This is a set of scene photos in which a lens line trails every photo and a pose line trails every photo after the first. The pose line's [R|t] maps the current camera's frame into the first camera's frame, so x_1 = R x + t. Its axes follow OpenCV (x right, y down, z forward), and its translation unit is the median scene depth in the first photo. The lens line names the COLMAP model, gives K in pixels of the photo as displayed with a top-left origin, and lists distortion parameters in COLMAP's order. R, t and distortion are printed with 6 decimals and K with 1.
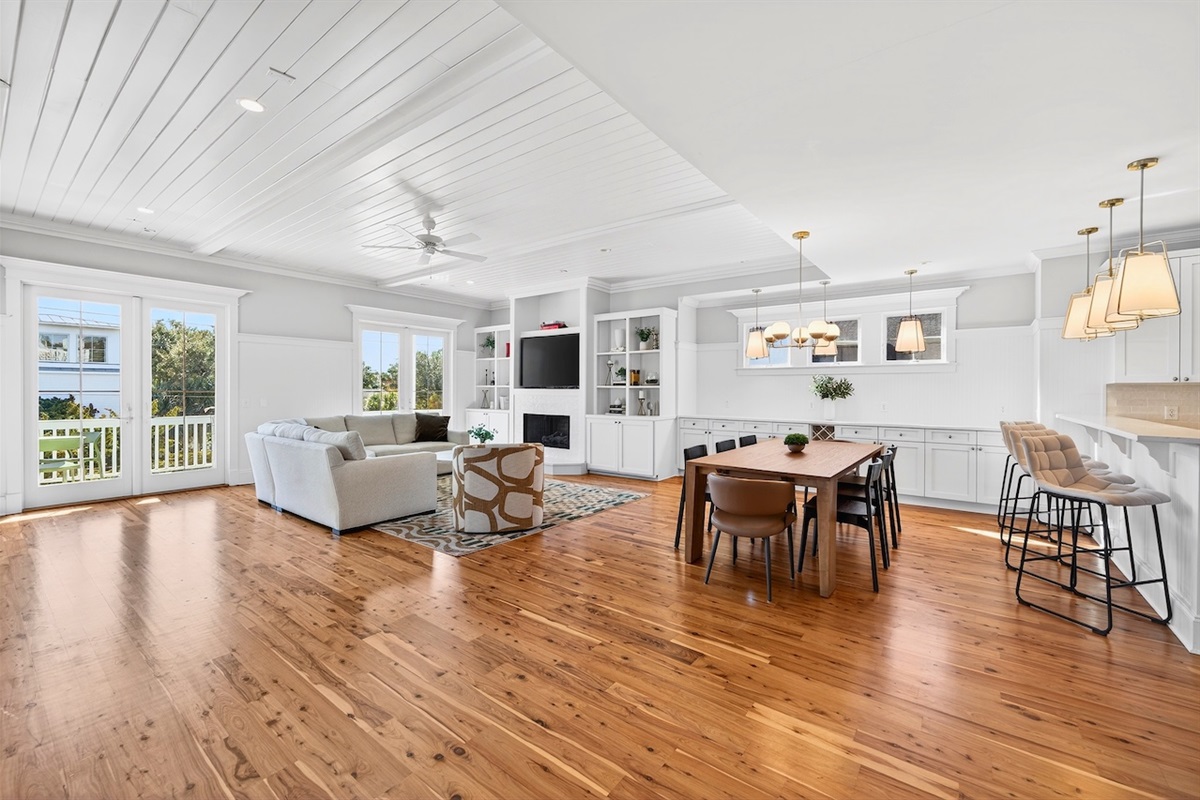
lens RADIAL K [[486.2, 0, 605.6], [0, 486.2, 392.2], [0, 0, 1]] dist [-0.004708, 0.000230]
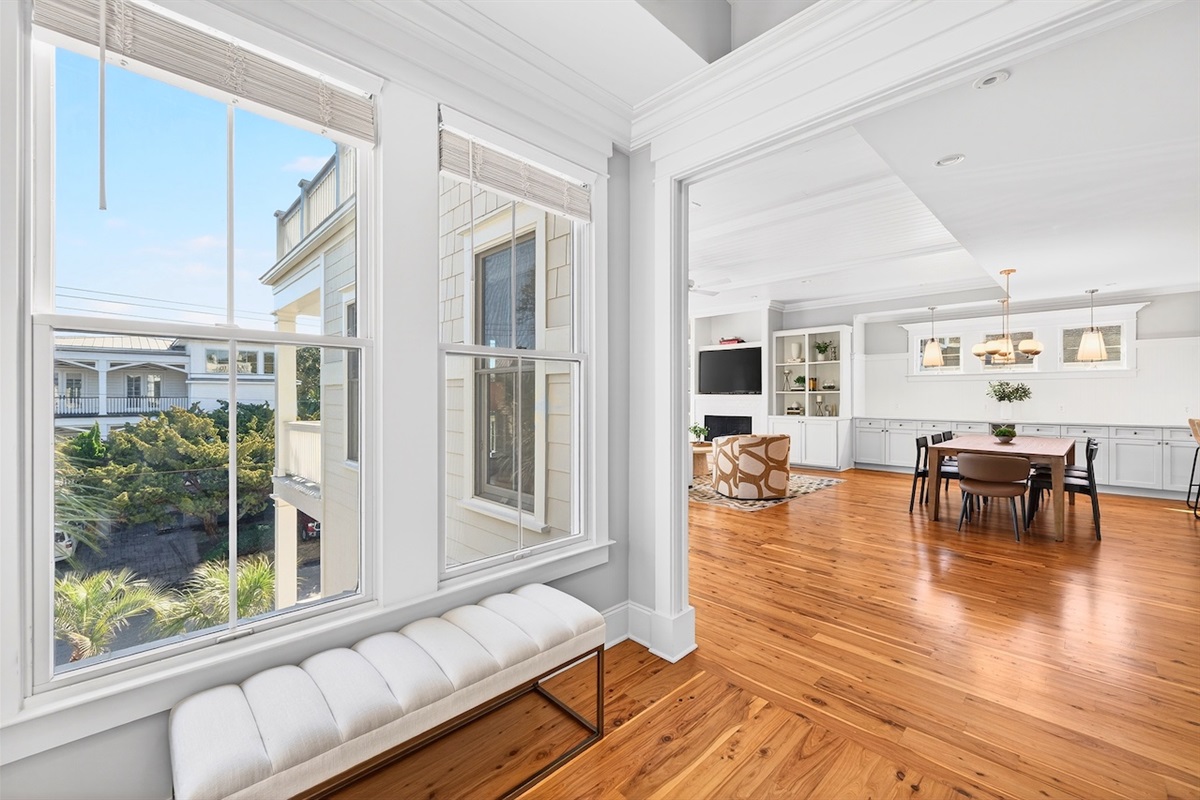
lens RADIAL K [[486.2, 0, 598.2], [0, 486.2, 396.0], [0, 0, 1]] dist [-0.004708, 0.000230]
pose [[0.986674, -0.006420, -0.162583, -0.313731], [0.005961, 0.999977, -0.003310, -0.000830], [0.162600, 0.002297, 0.986689, -0.297029]]
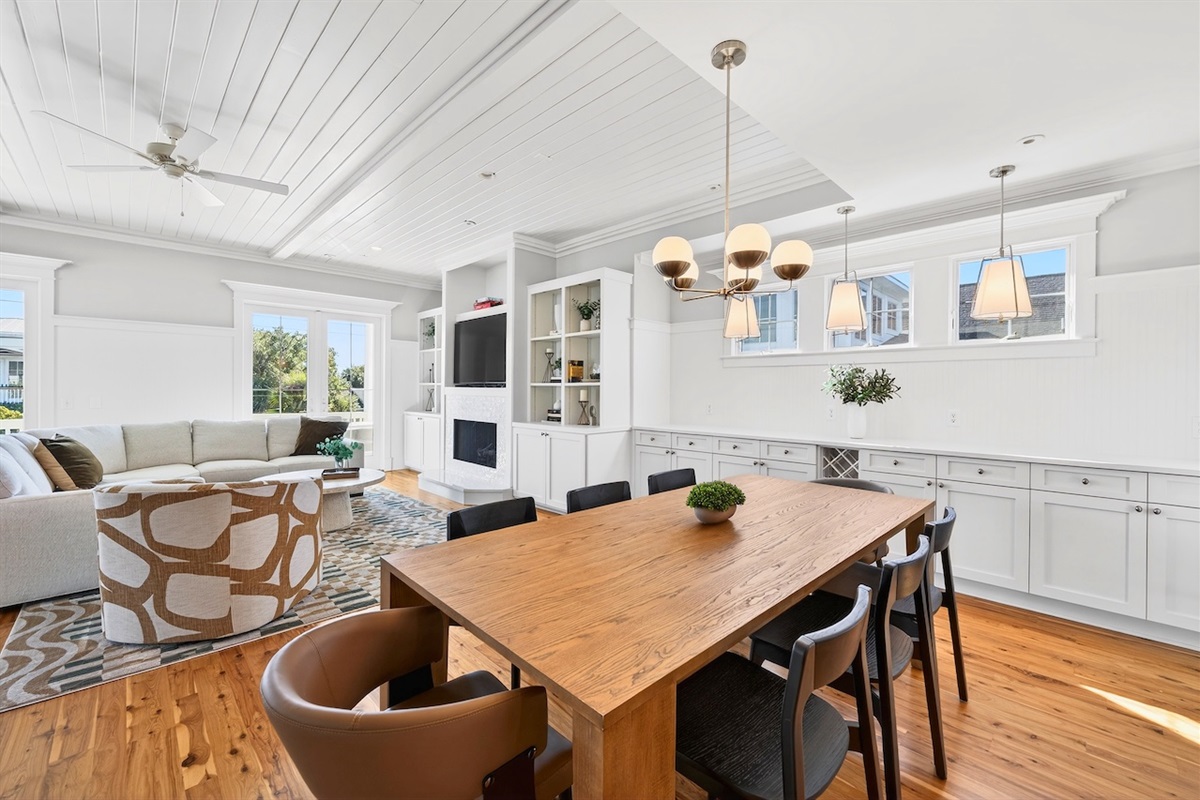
lens RADIAL K [[486.2, 0, 604.2], [0, 486.2, 391.1], [0, 0, 1]] dist [-0.004708, 0.000230]
pose [[0.989360, 0.003756, -0.145438, 0.244696], [-0.004151, 0.999988, -0.002413, 0.000435], [0.145427, 0.002991, 0.989364, 0.365227]]
